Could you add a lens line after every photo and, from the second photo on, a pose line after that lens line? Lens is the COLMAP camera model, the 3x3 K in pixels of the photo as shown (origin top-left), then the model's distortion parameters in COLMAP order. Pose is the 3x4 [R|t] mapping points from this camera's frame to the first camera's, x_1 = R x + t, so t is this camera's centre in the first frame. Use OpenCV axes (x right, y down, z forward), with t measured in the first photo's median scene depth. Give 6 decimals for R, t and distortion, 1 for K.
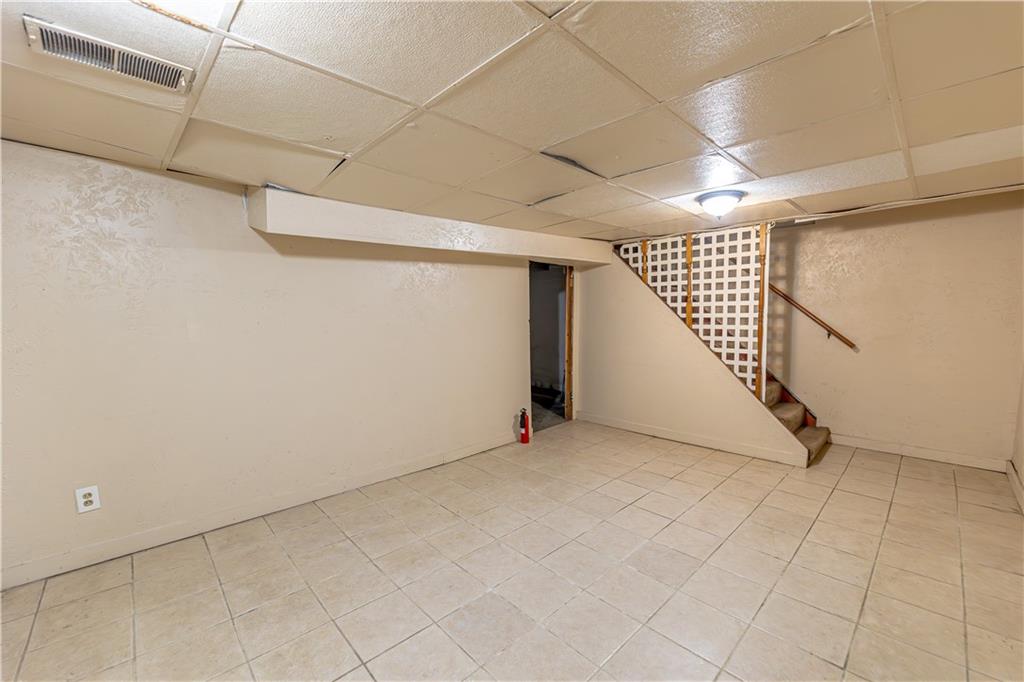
lens RADIAL K [[415.4, 0, 510.3], [0, 415.4, 346.2], [0, 0, 1]] dist [-0.001709, -0.000767]
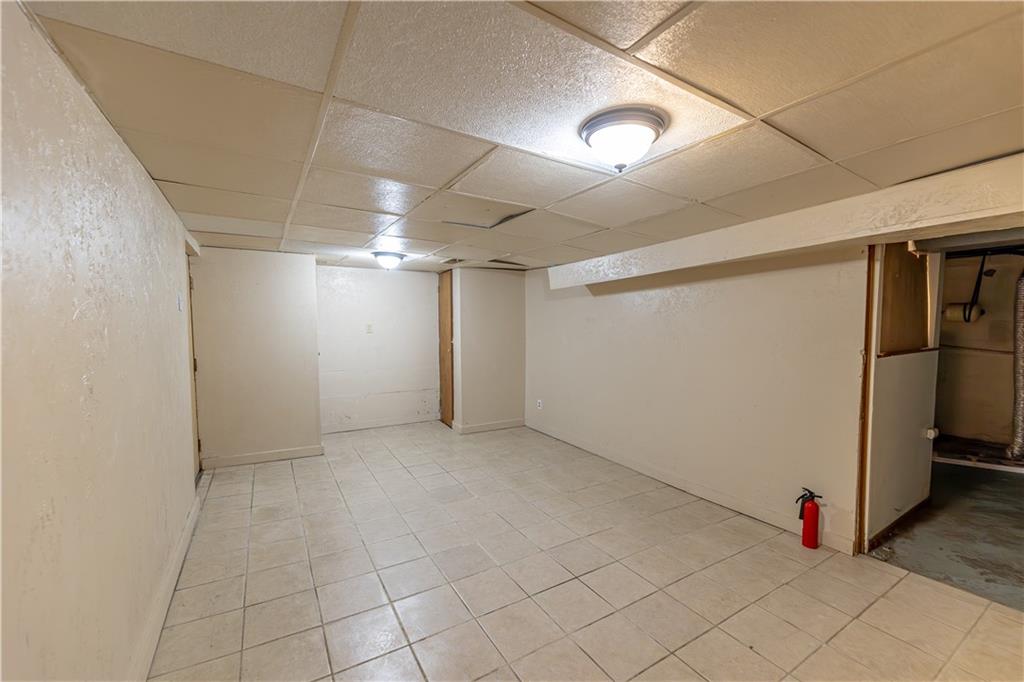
lens RADIAL K [[415.4, 0, 510.3], [0, 415.4, 346.2], [0, 0, 1]] dist [-0.001709, -0.000767]
pose [[-0.220762, 0.057026, -0.973659, 0.979355], [-0.076188, 0.994231, 0.075506, -0.105562], [0.972347, 0.090850, -0.215144, 0.916007]]
